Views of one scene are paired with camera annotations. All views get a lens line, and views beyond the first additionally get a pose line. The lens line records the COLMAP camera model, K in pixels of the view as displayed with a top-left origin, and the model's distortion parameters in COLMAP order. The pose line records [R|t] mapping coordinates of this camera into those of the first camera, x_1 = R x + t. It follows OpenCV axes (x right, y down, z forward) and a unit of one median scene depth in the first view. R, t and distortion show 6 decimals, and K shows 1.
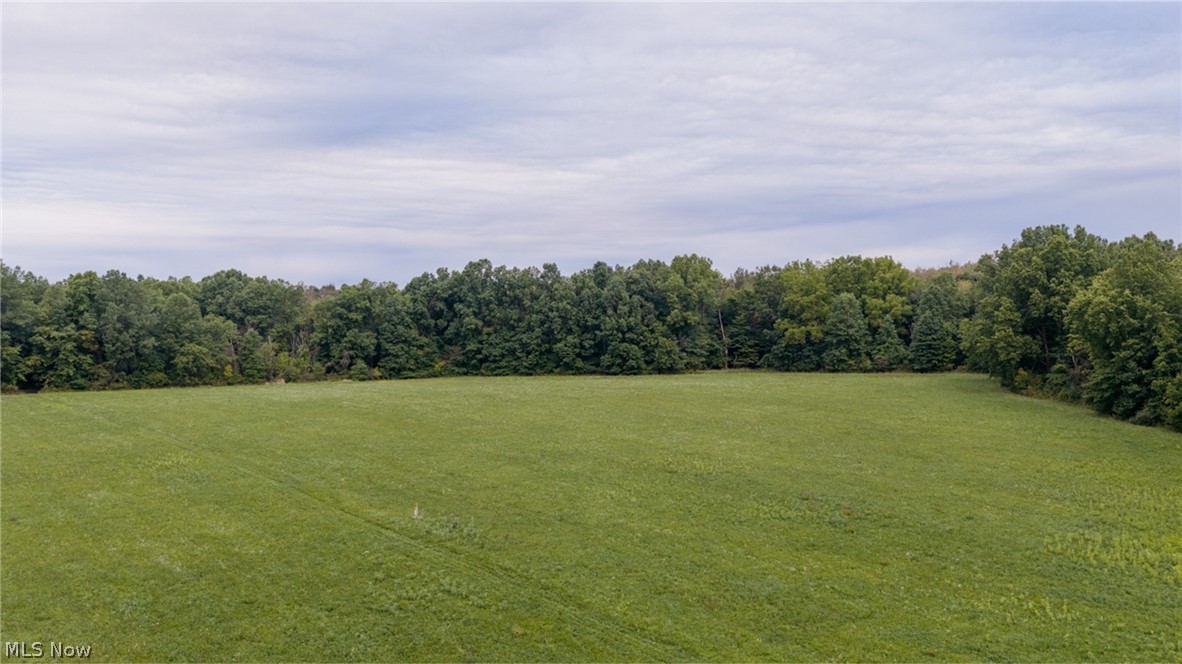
lens RADIAL K [[982.5, 0, 599.2], [0, 982.5, 310.6], [0, 0, 1]] dist [0.030060, -0.066145]
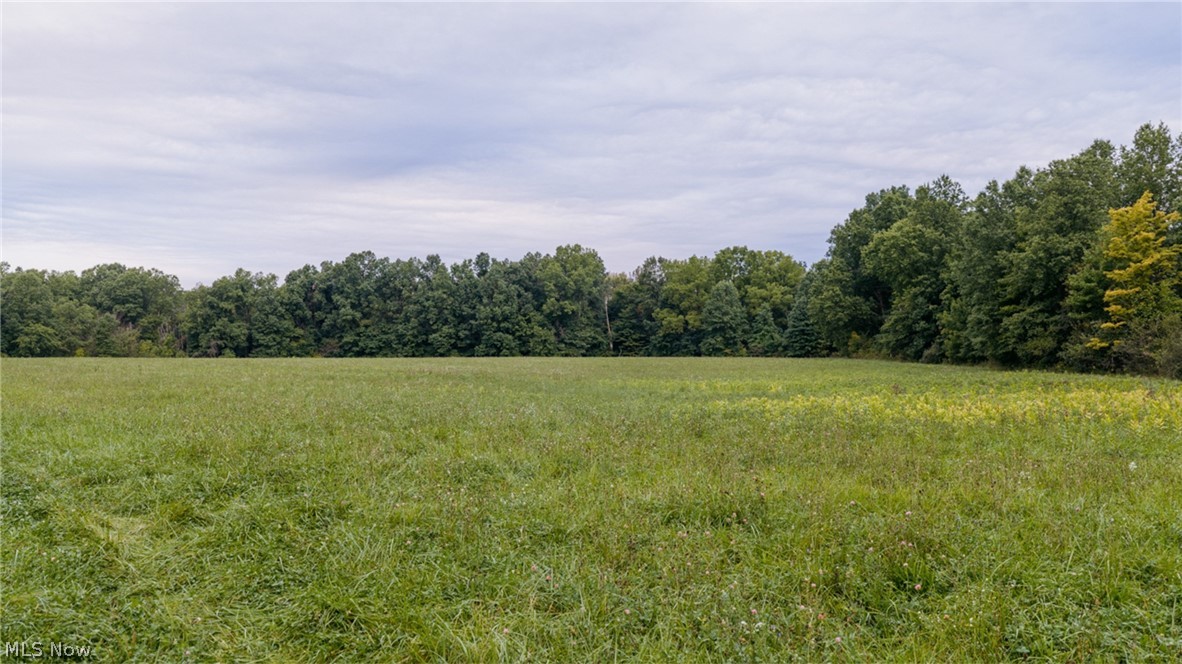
lens RADIAL K [[982.5, 0, 601.3], [0, 982.5, 310.6], [0, 0, 1]] dist [0.030060, -0.066145]
pose [[0.999969, 0.007866, 0.000172, 0.125673], [-0.007846, 0.998579, -0.052710, 0.061503], [-0.000587, 0.052707, 0.998610, 0.035151]]
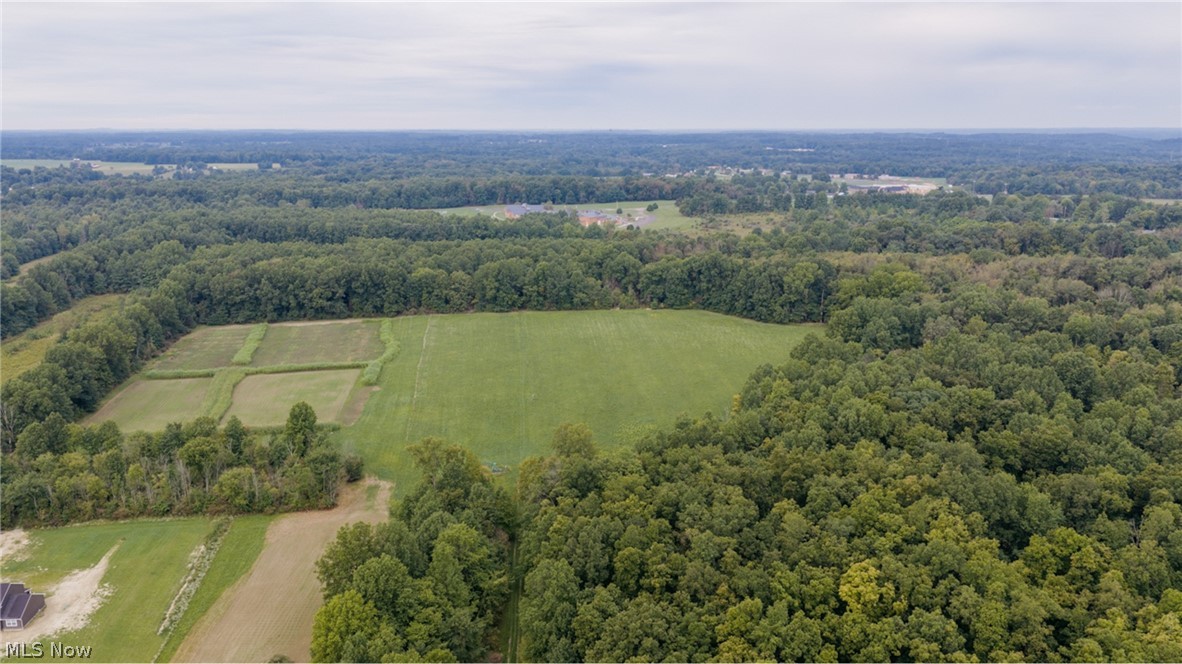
lens RADIAL K [[982.5, 0, 592.6], [0, 982.5, 332.7], [0, 0, 1]] dist [0.030060, -0.066145]
pose [[0.834666, 0.122454, -0.536971, 0.845959], [0.005064, 0.973222, 0.229811, -0.391229], [0.550733, -0.194534, 0.811695, -0.885117]]
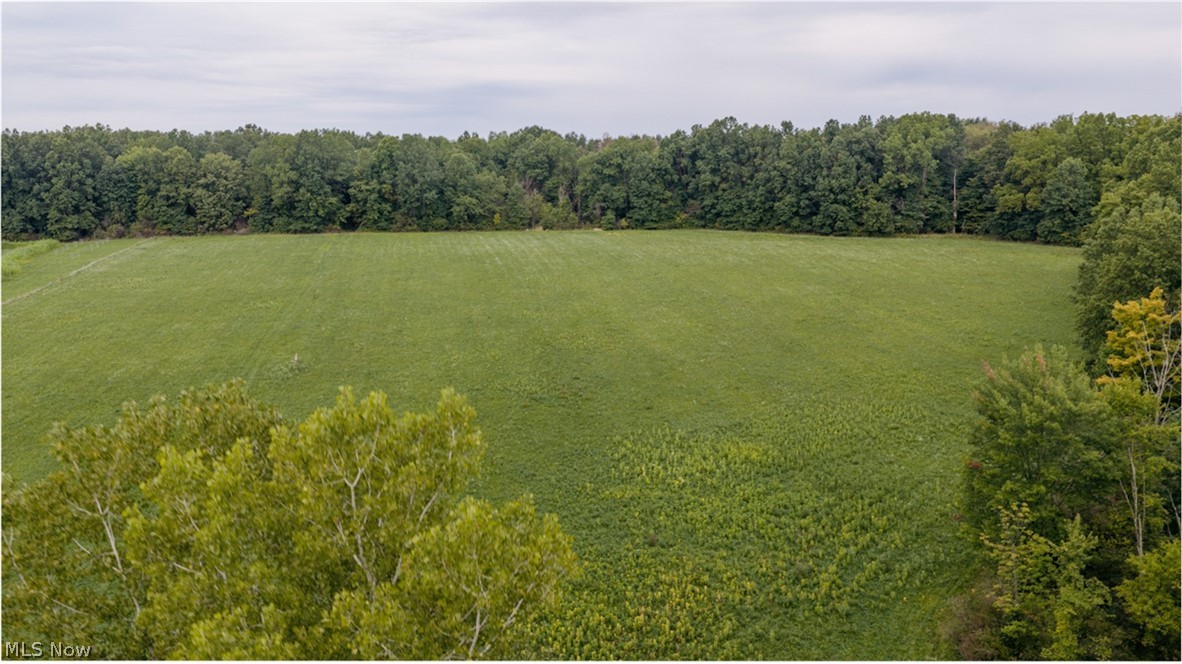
lens RADIAL K [[982.5, 0, 592.4], [0, 982.5, 354.0], [0, 0, 1]] dist [0.030060, -0.066145]
pose [[0.888119, 0.100318, -0.448532, 0.274673], [0.000754, 0.975570, 0.219687, -0.039866], [0.459613, -0.195446, 0.866347, -0.028547]]
